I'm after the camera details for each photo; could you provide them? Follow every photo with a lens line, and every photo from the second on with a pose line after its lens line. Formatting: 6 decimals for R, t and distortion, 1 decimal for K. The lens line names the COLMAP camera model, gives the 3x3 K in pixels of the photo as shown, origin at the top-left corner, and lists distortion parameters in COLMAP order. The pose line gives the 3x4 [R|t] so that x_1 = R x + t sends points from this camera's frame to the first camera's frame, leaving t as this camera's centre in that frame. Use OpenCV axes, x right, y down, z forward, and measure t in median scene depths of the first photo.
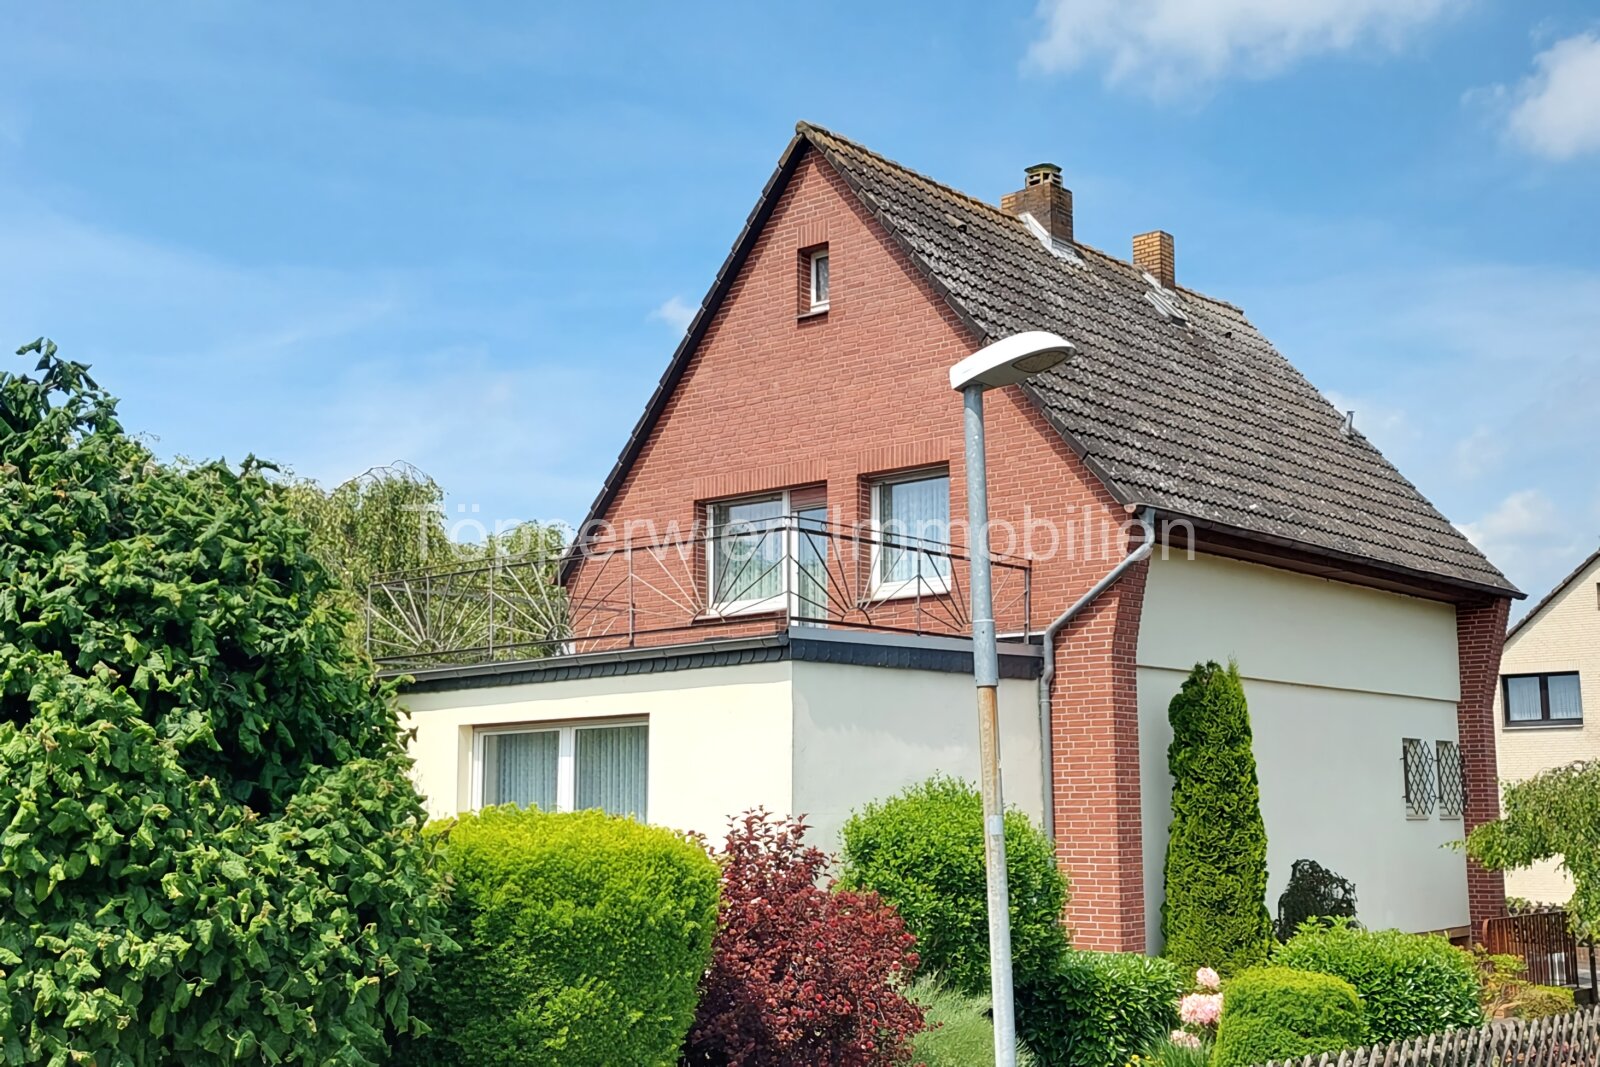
lens RADIAL K [[1763.2, 0, 890.8], [0, 1763.2, 544.8], [0, 0, 1]] dist [0.115495, 0.000000]
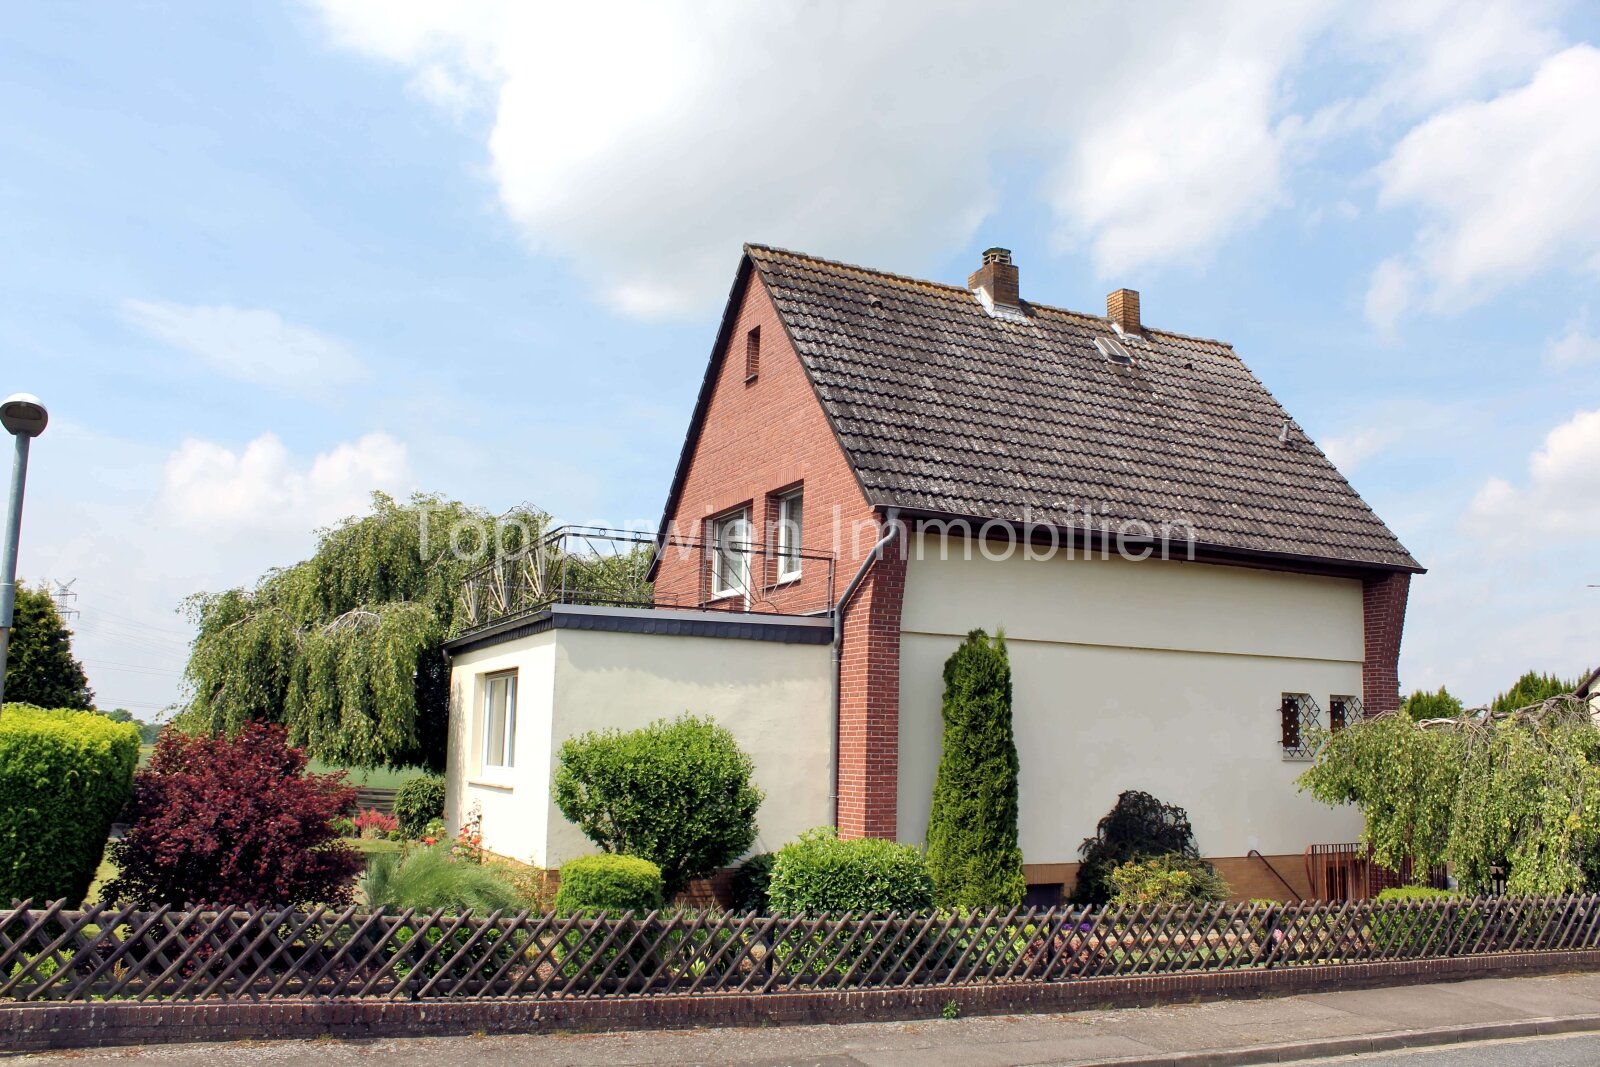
lens RADIAL K [[1286.6, 0, 794.3], [0, 1286.6, 534.4], [0, 0, 1]] dist [-0.124969, 0.050837]
pose [[0.907041, -0.038552, -0.419274, 0.444779], [0.030013, 0.999186, -0.026947, 0.019932], [0.419971, 0.011859, 0.907460, 0.127013]]
